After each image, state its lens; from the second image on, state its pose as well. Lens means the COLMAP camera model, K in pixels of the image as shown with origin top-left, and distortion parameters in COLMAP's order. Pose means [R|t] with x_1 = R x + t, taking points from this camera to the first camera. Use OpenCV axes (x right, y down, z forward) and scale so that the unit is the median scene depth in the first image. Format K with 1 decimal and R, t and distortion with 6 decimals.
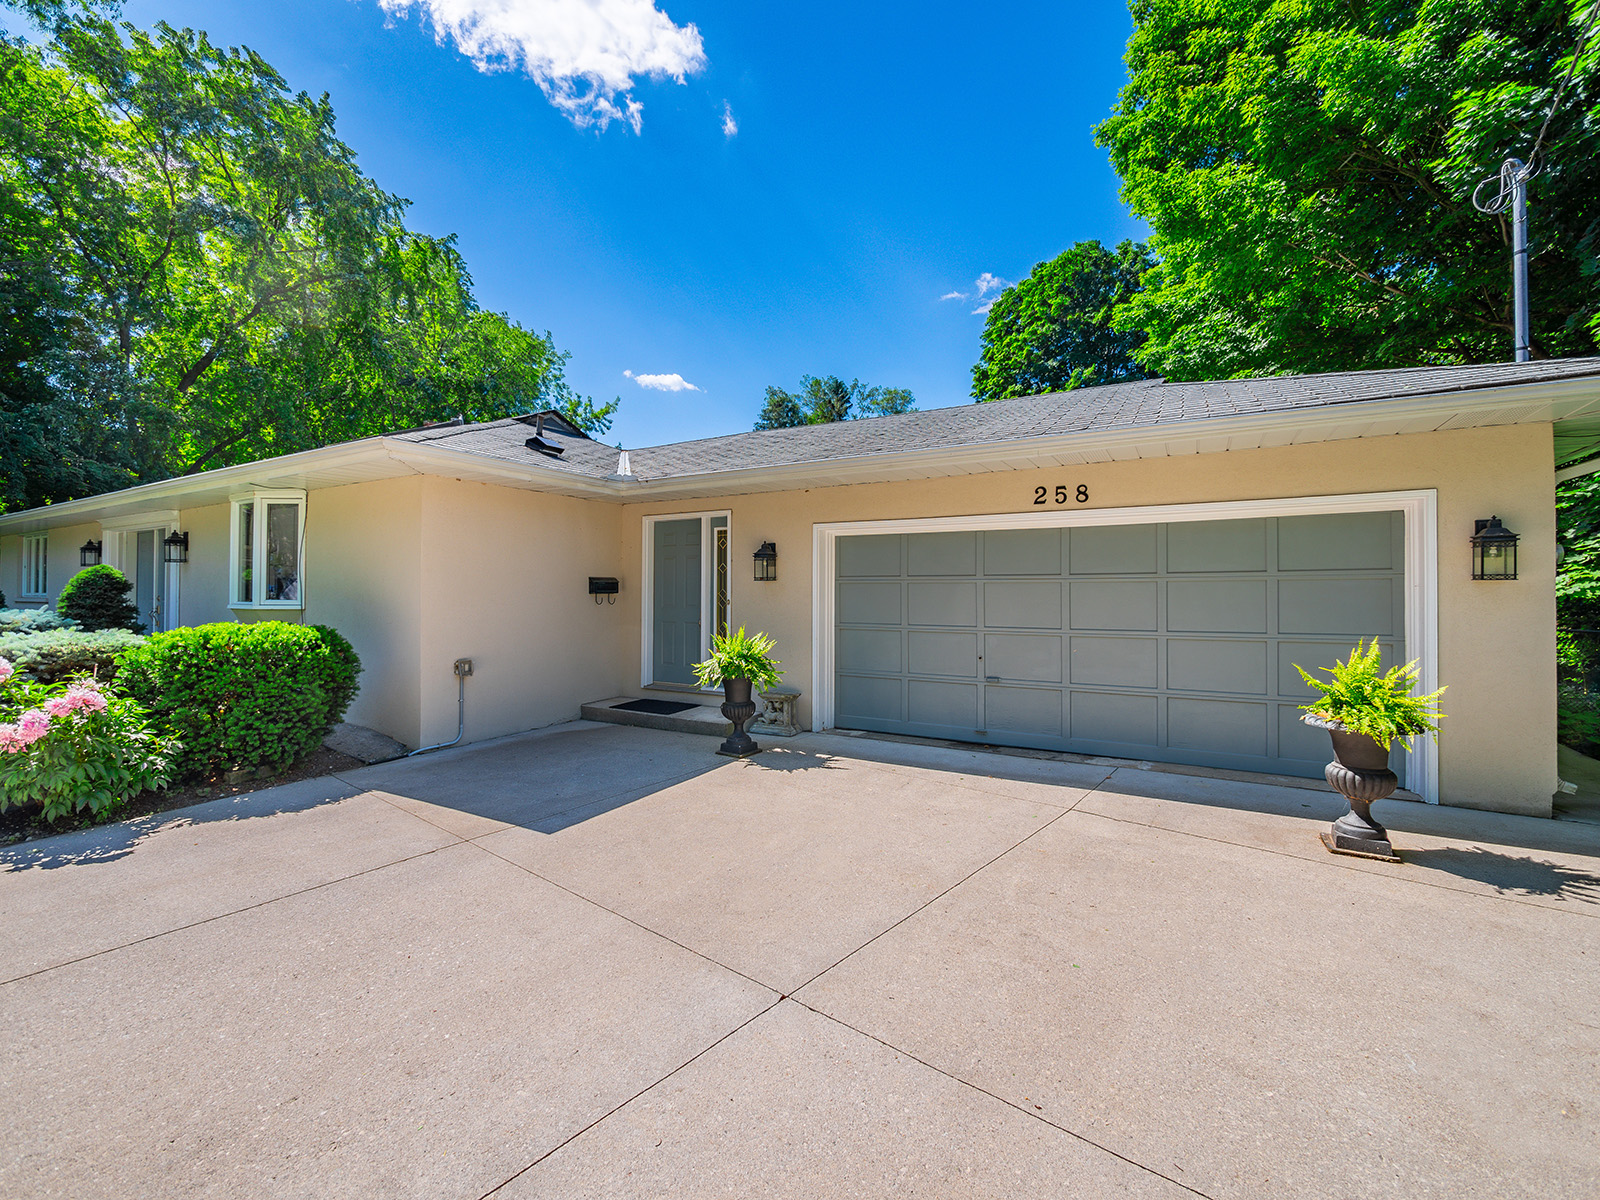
lens RADIAL K [[689.4, 0, 794.4], [0, 689.4, 602.4], [0, 0, 1]] dist [0.000667, -0.000069]
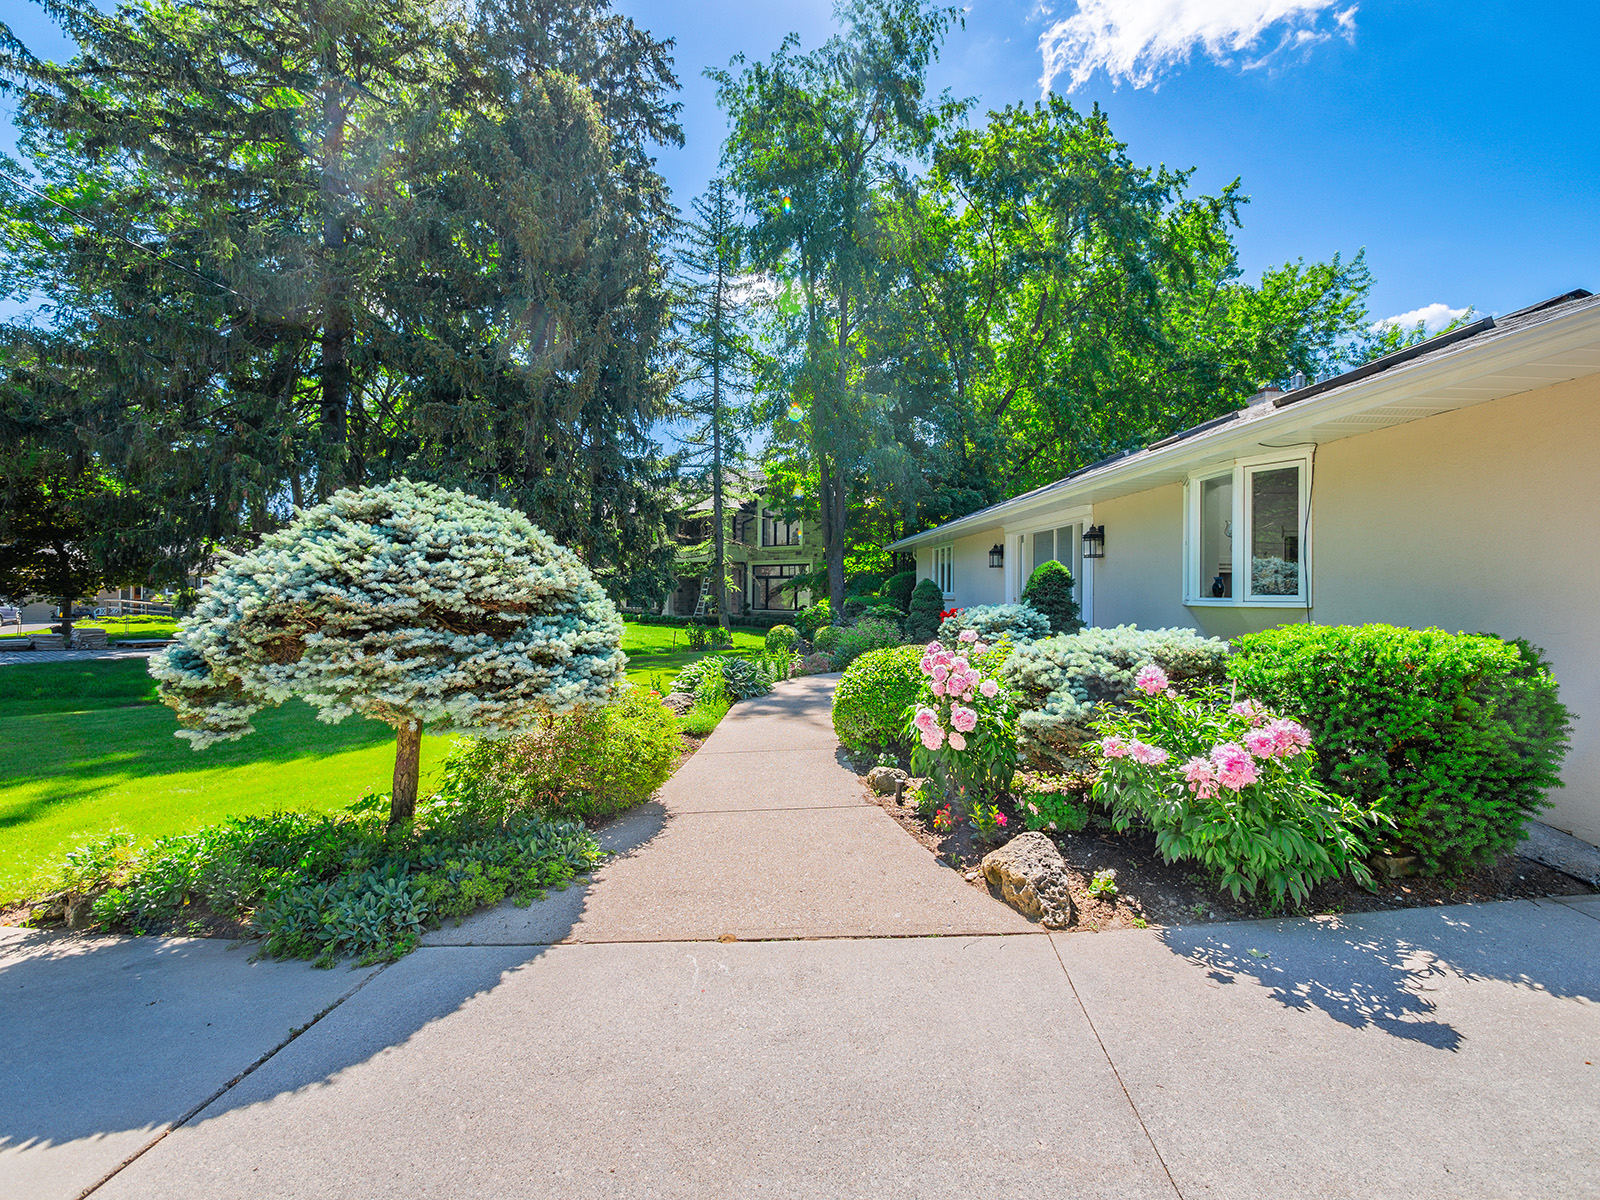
lens RADIAL K [[696.0, 0, 799.8], [0, 696.0, 596.2], [0, 0, 1]] dist [-0.002677, 0.000403]
pose [[0.579924, -0.005542, -0.814652, -0.153991], [0.000670, 0.999980, -0.006326, 0.001291], [0.814670, 0.003122, 0.579916, 0.043235]]
